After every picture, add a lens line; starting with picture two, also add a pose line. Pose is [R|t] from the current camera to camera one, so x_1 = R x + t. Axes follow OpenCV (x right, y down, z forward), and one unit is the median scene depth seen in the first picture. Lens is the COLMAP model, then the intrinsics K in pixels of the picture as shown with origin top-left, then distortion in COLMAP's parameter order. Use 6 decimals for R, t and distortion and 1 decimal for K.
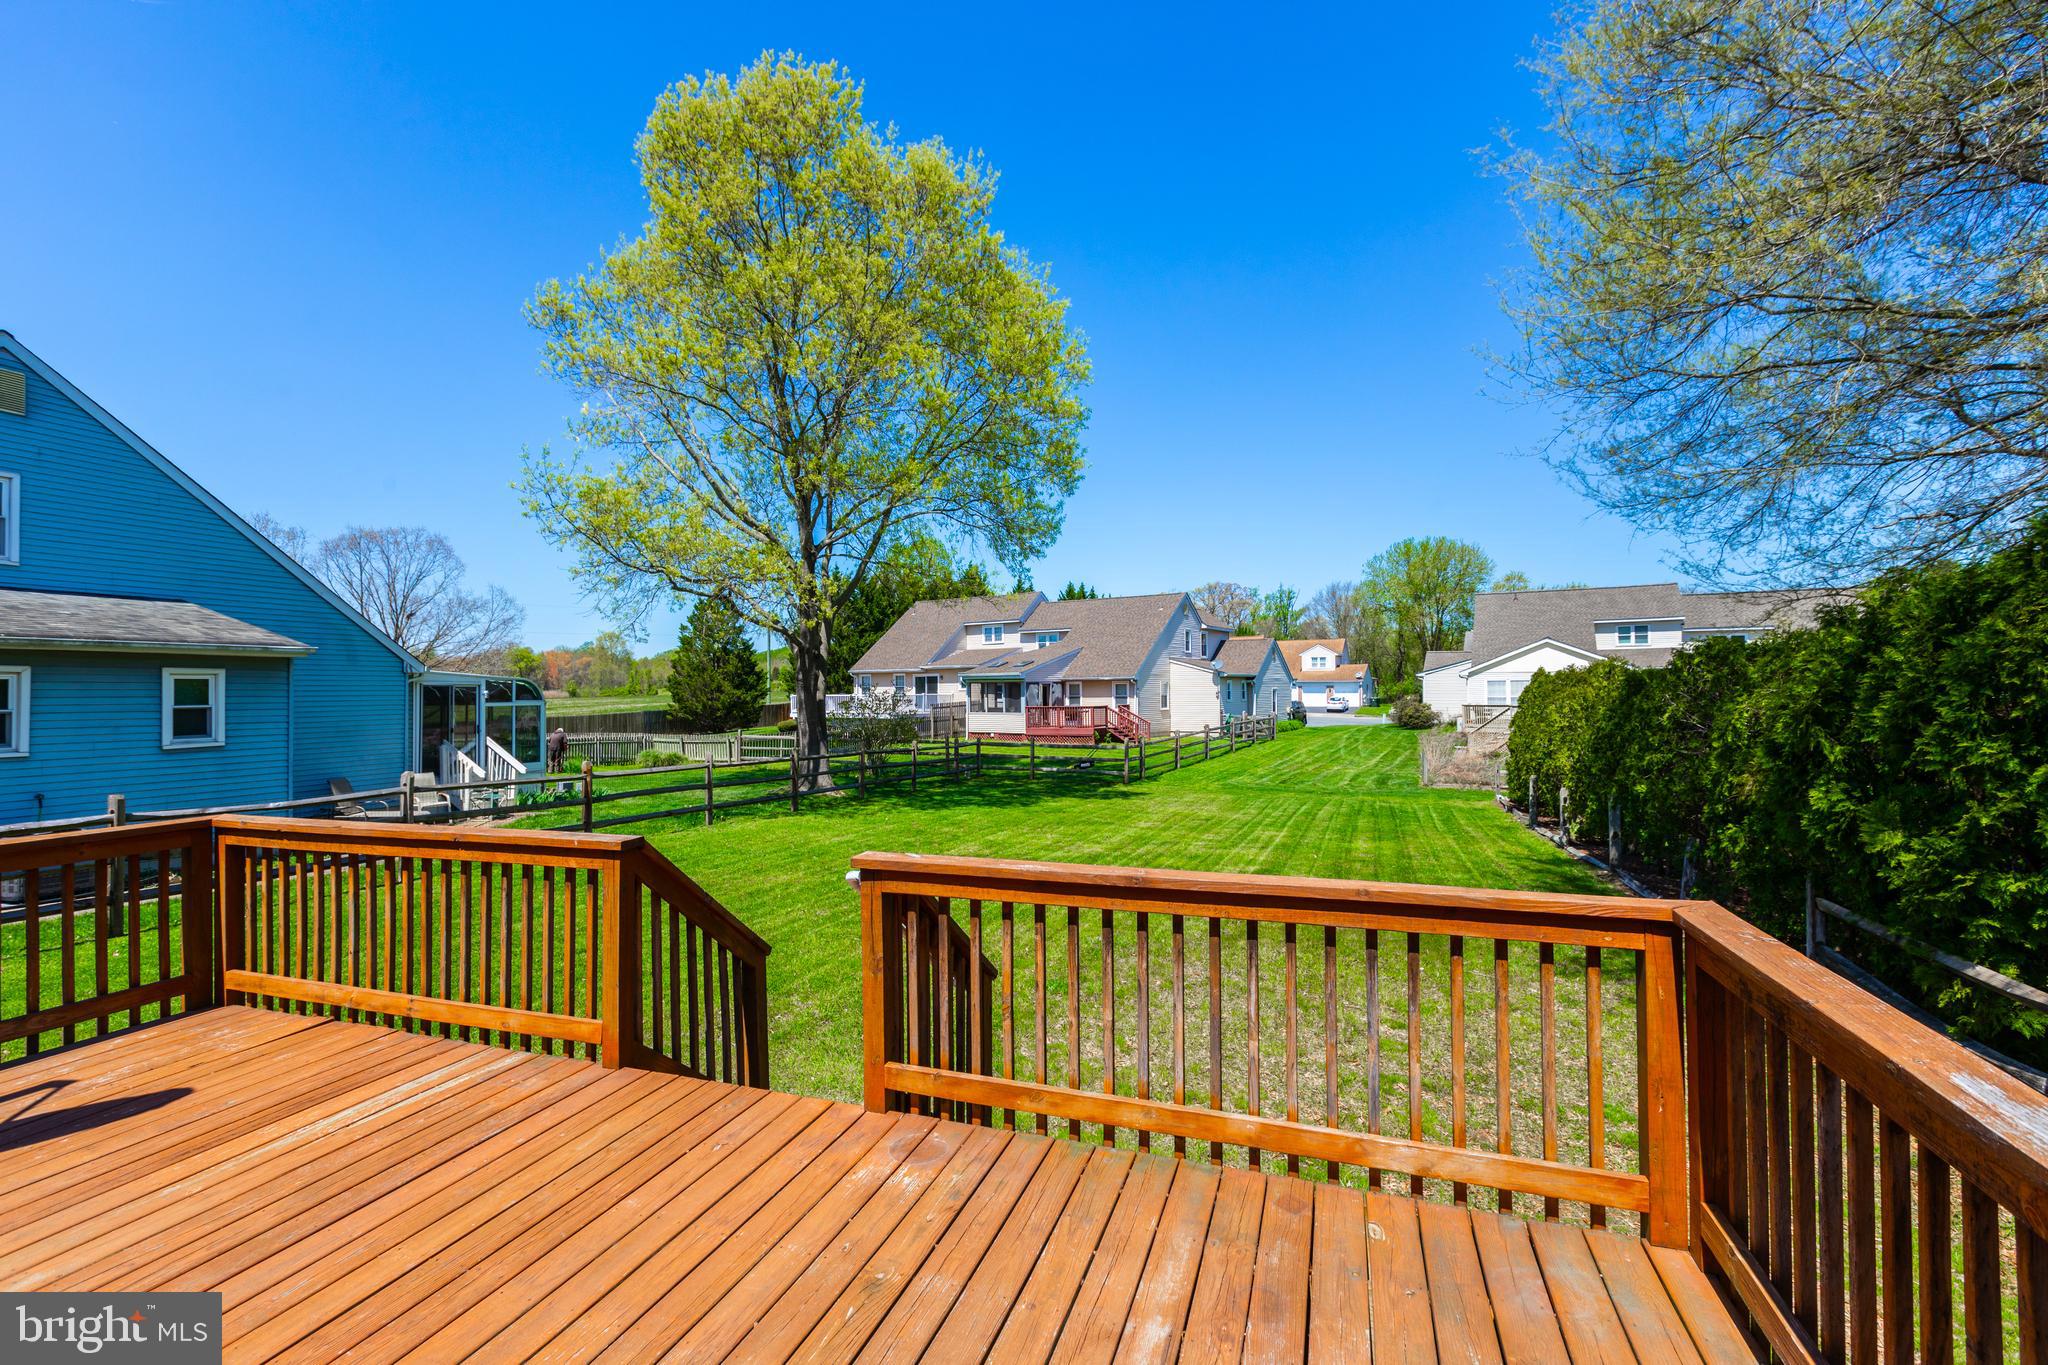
lens RADIAL K [[917.3, 0, 1020.8], [0, 917.3, 674.6], [0, 0, 1]] dist [-0.000268, 0.000079]
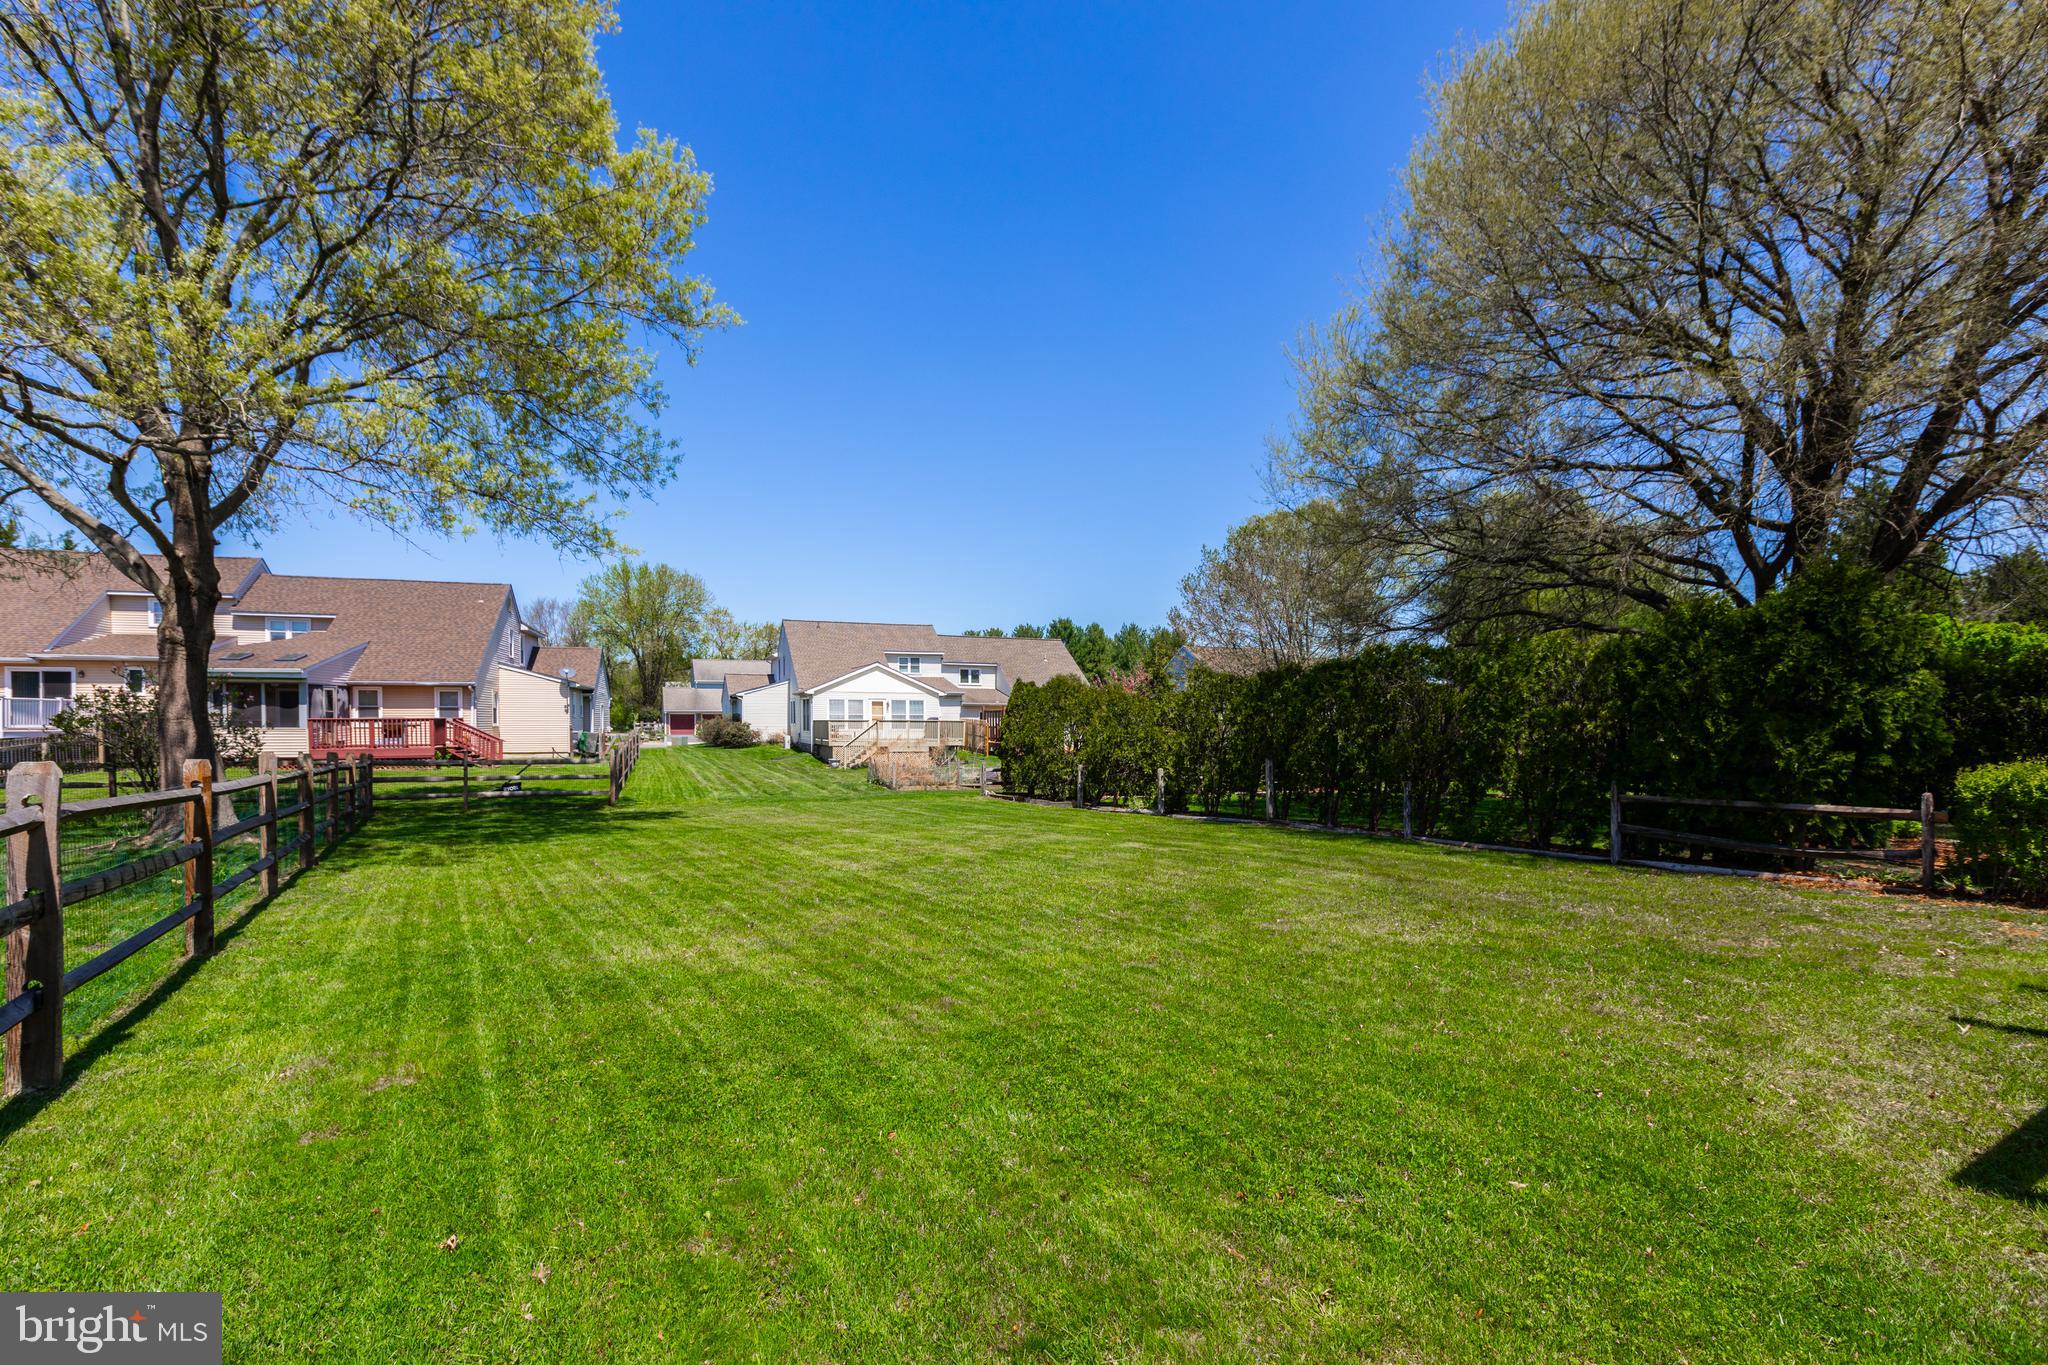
lens RADIAL K [[924.3, 0, 1023.1], [0, 924.3, 727.5], [0, 0, 1]] dist [0.002032, 0.000540]
pose [[0.639843, 0.002268, 0.768502, -0.401191], [-0.019869, 0.999710, 0.013593, 0.045336], [-0.768249, -0.023967, 0.639703, 0.283996]]
